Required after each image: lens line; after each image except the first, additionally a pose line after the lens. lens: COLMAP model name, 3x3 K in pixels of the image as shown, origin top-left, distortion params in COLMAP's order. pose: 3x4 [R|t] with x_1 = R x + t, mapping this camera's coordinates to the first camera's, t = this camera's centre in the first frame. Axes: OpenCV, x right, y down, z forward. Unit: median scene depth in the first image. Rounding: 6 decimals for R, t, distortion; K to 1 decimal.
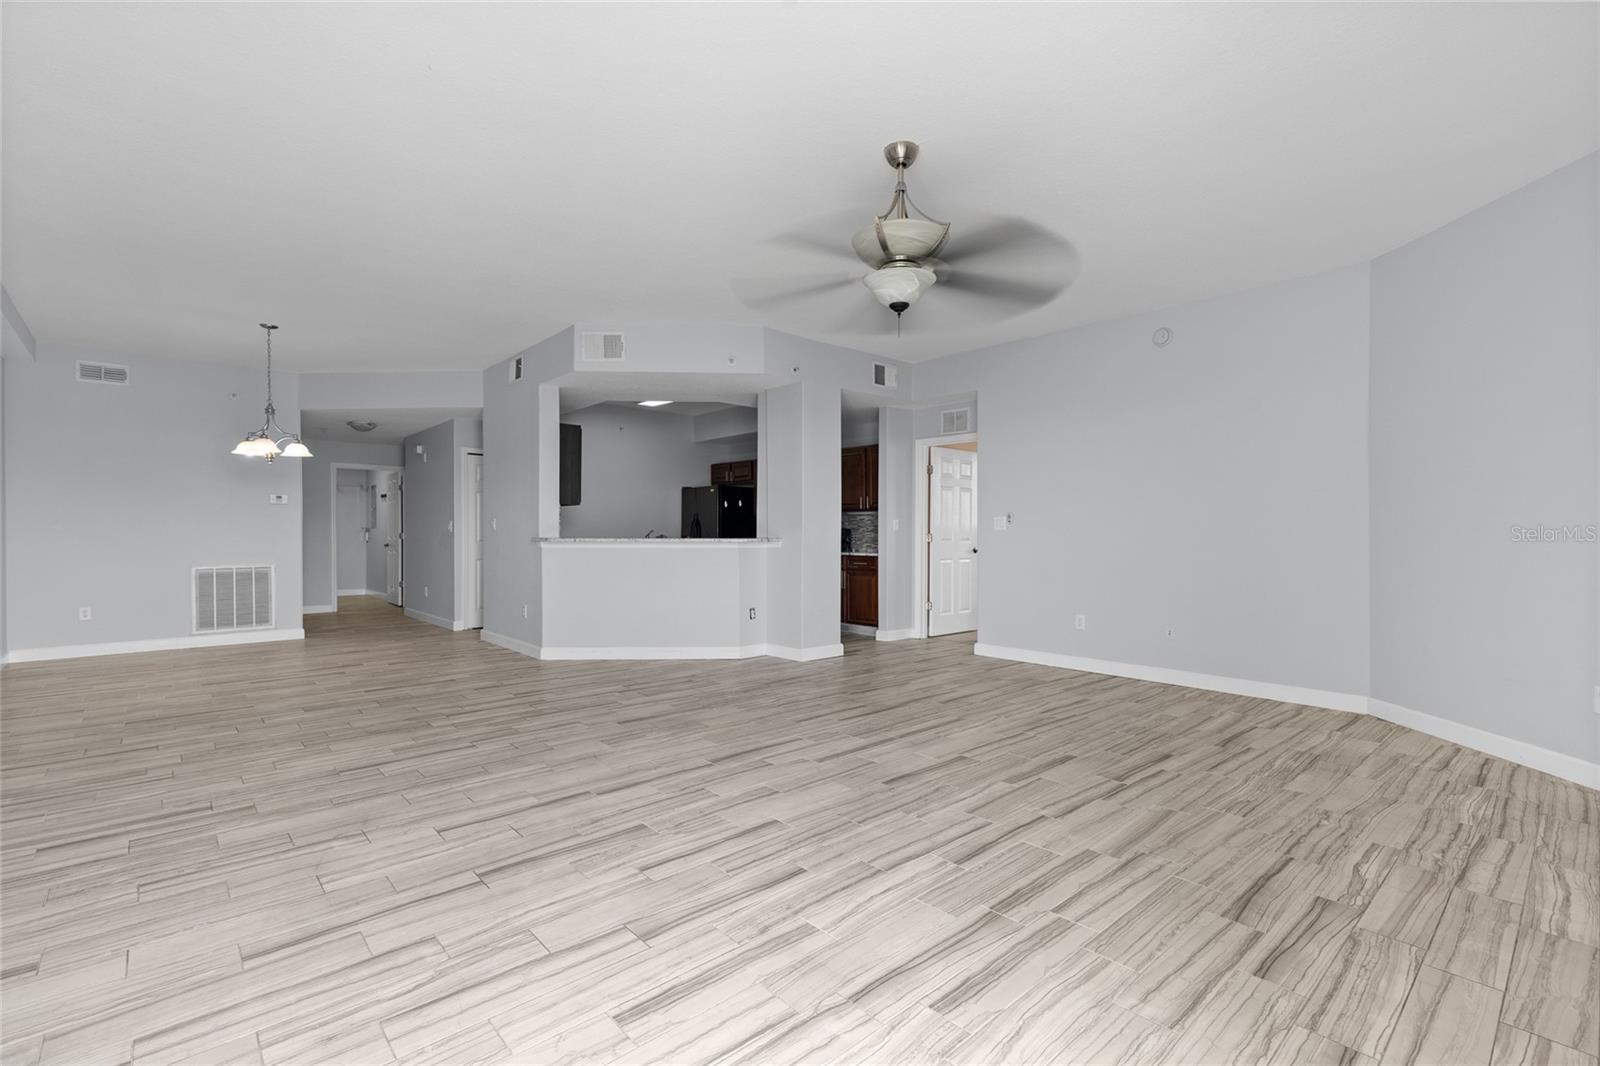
lens RADIAL K [[726.5, 0, 805.5], [0, 726.5, 539.0], [0, 0, 1]] dist [0.010713, -0.002611]
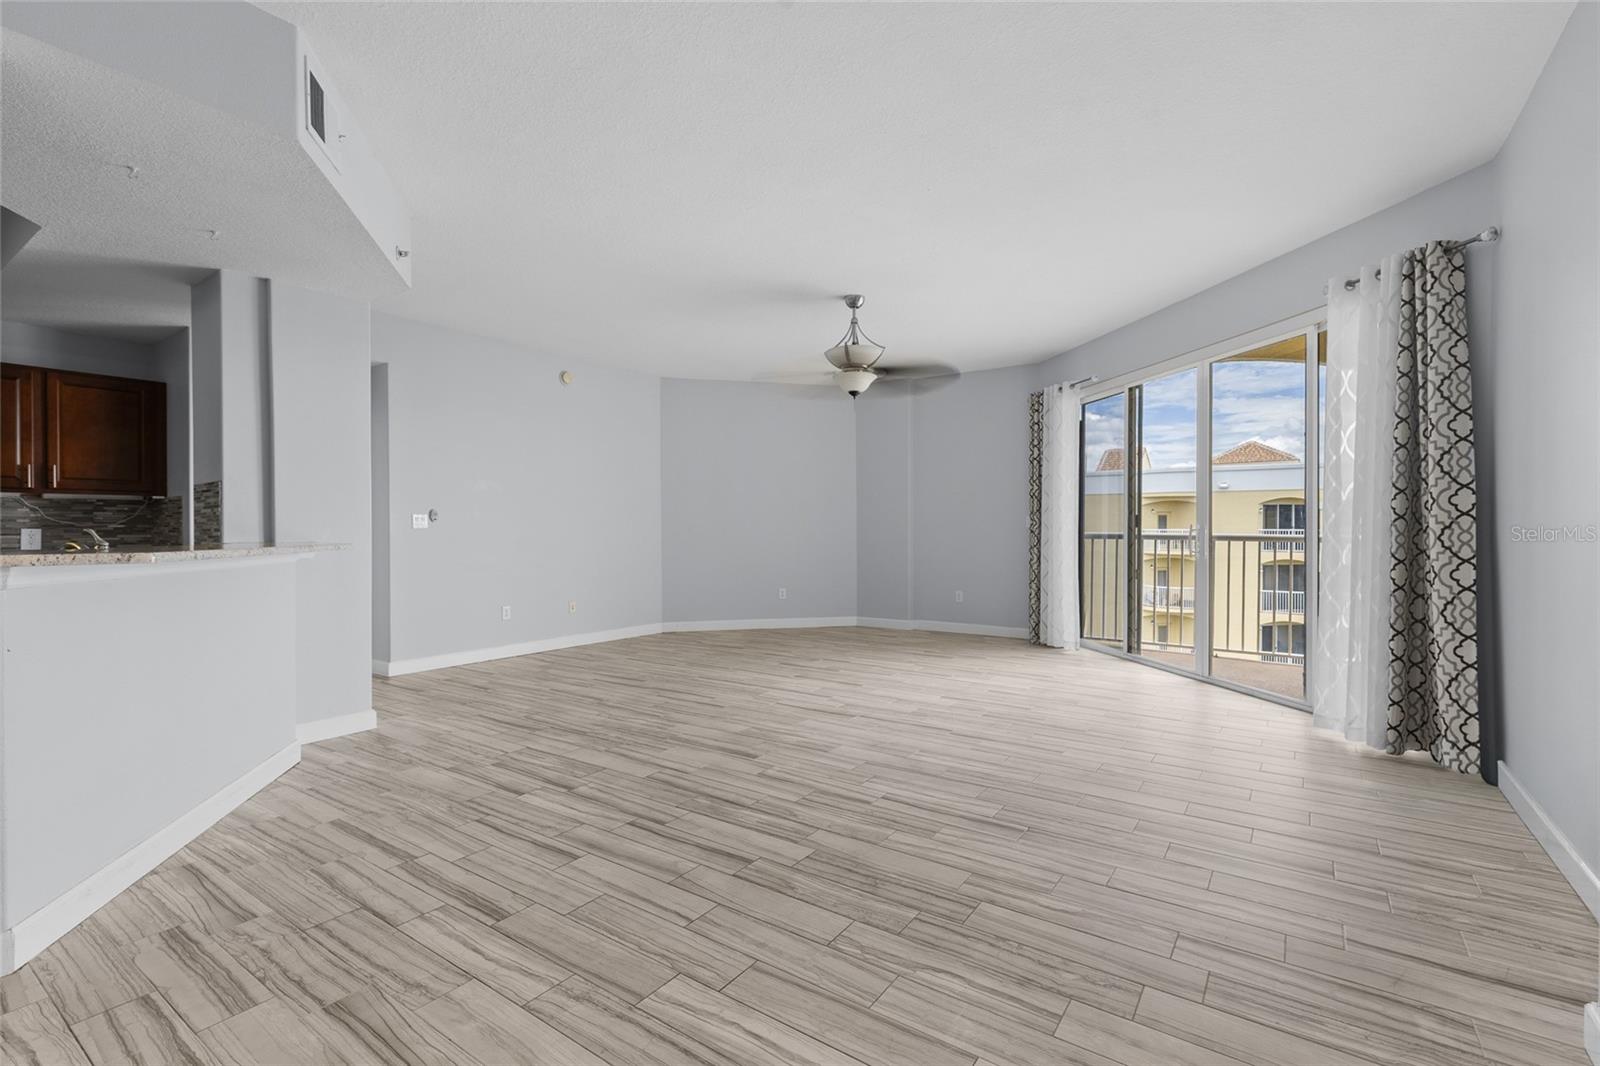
lens RADIAL K [[726.5, 0, 806.4], [0, 726.5, 536.1], [0, 0, 1]] dist [0.010713, -0.002611]
pose [[-0.241637, -0.008940, 0.970326, -0.687816], [0.010837, 0.999870, 0.011911, -0.009074], [-0.970306, 0.013394, -0.241508, 0.721385]]
